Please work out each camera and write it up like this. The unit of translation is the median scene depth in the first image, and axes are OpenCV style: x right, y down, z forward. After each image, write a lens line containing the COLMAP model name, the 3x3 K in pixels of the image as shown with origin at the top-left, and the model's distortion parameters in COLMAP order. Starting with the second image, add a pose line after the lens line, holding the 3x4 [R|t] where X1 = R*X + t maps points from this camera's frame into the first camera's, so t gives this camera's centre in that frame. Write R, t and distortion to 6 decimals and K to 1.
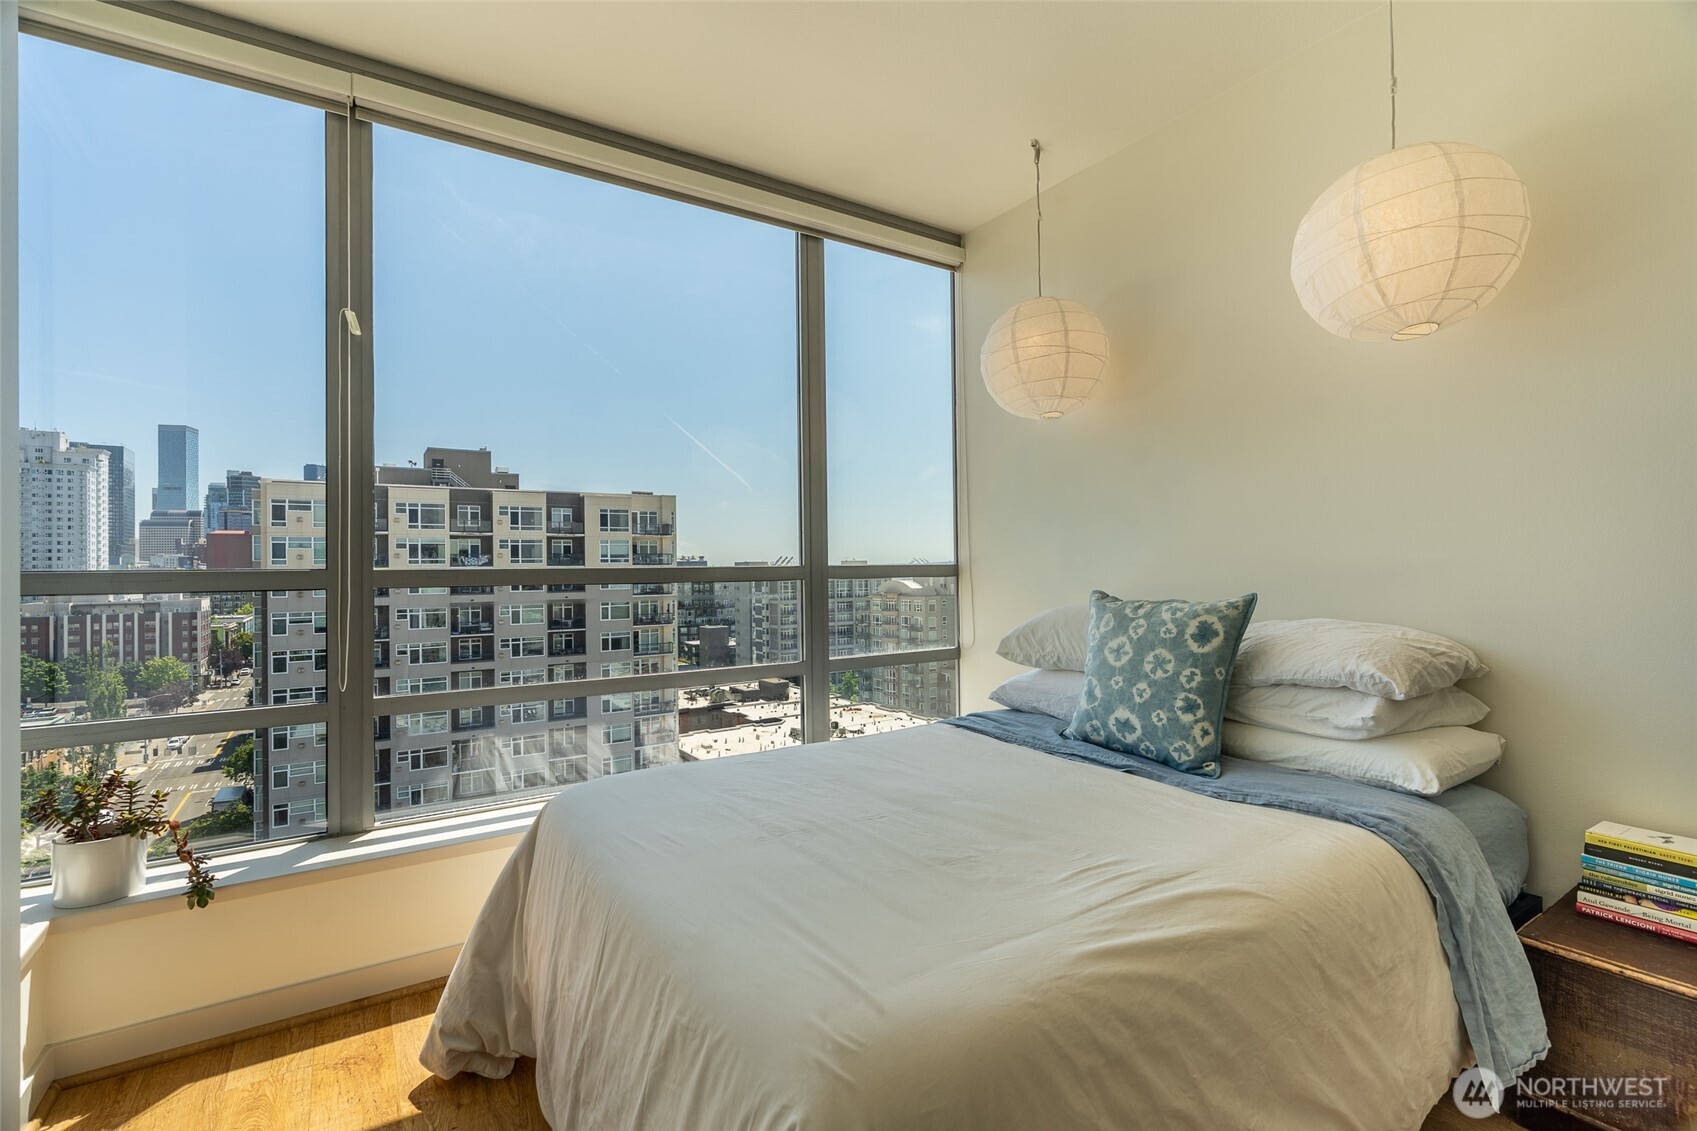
lens RADIAL K [[767.8, 0, 857.2], [0, 767.8, 563.3], [0, 0, 1]] dist [-0.003881, -0.000231]
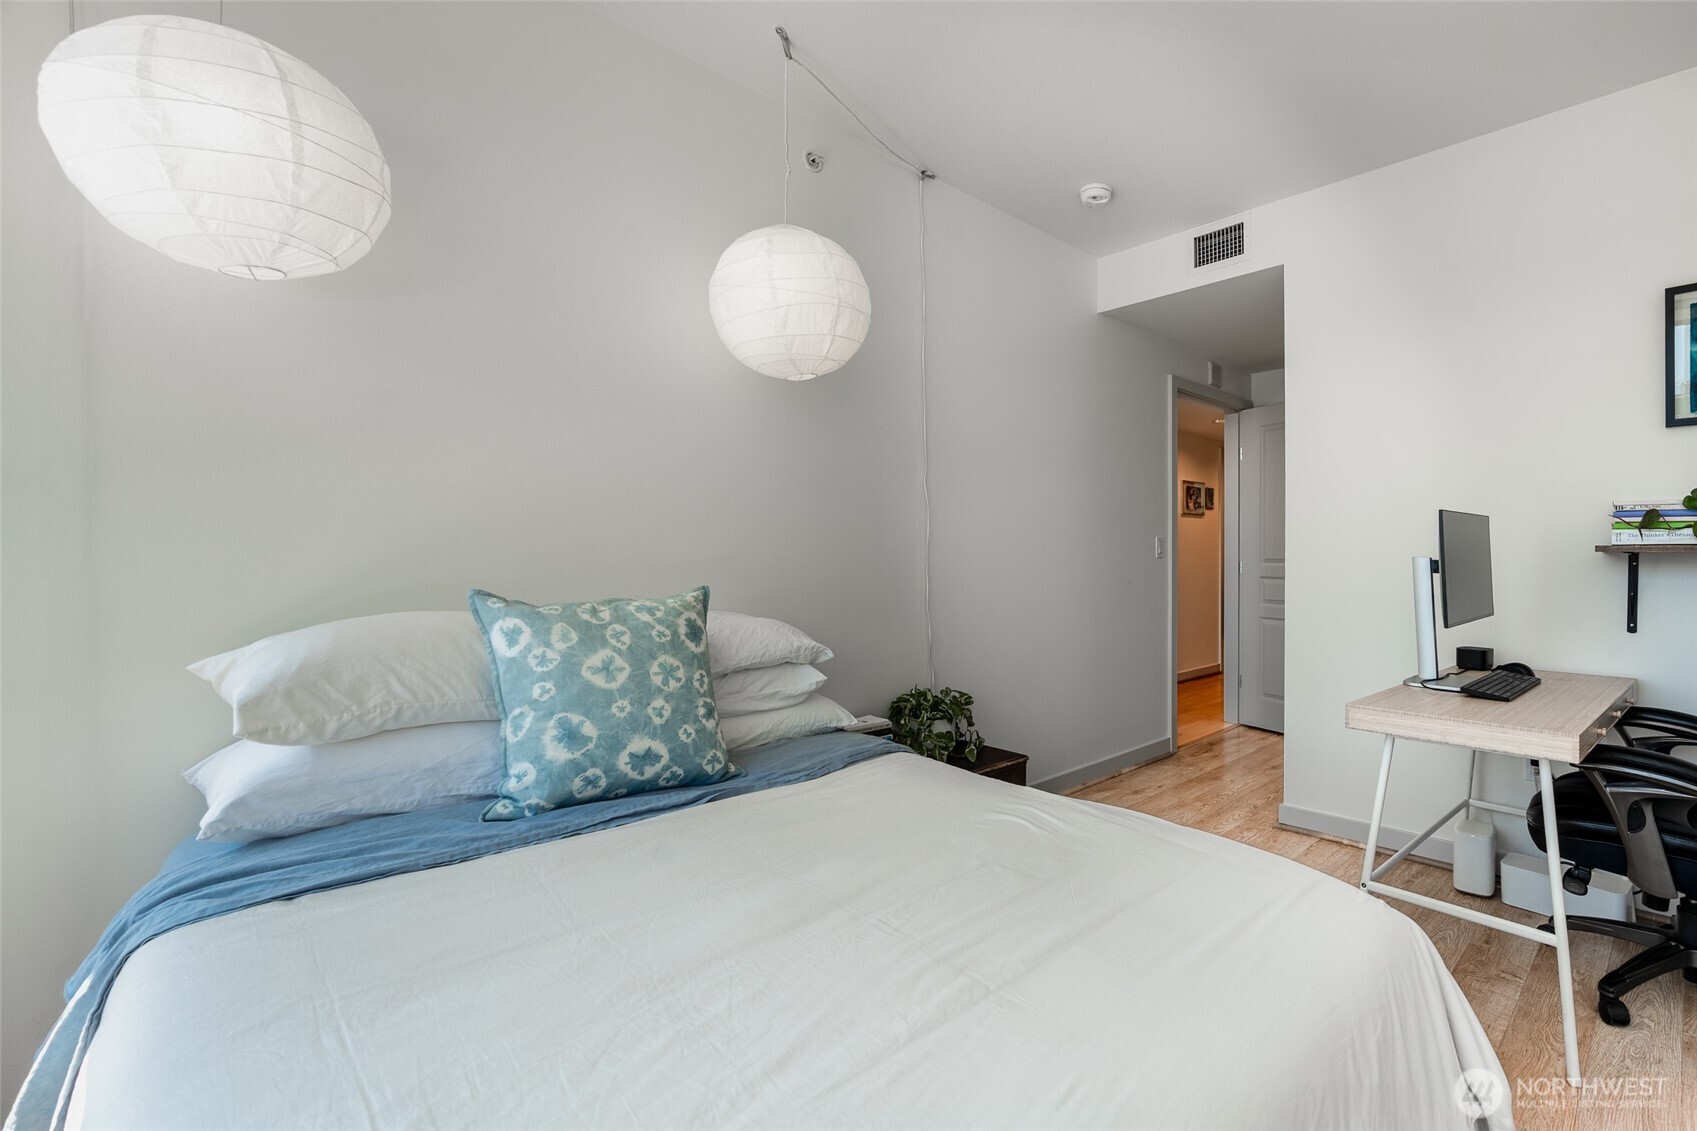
lens RADIAL K [[843.5, 0, 916.6], [0, 843.5, 545.9], [0, 0, 1]] dist [0.002022, 0.000378]
pose [[-0.213100, 0.023646, 0.976744, -0.454153], [-0.001843, 0.999696, -0.024603, 0.009839], [-0.977029, -0.007043, -0.212992, 0.725073]]
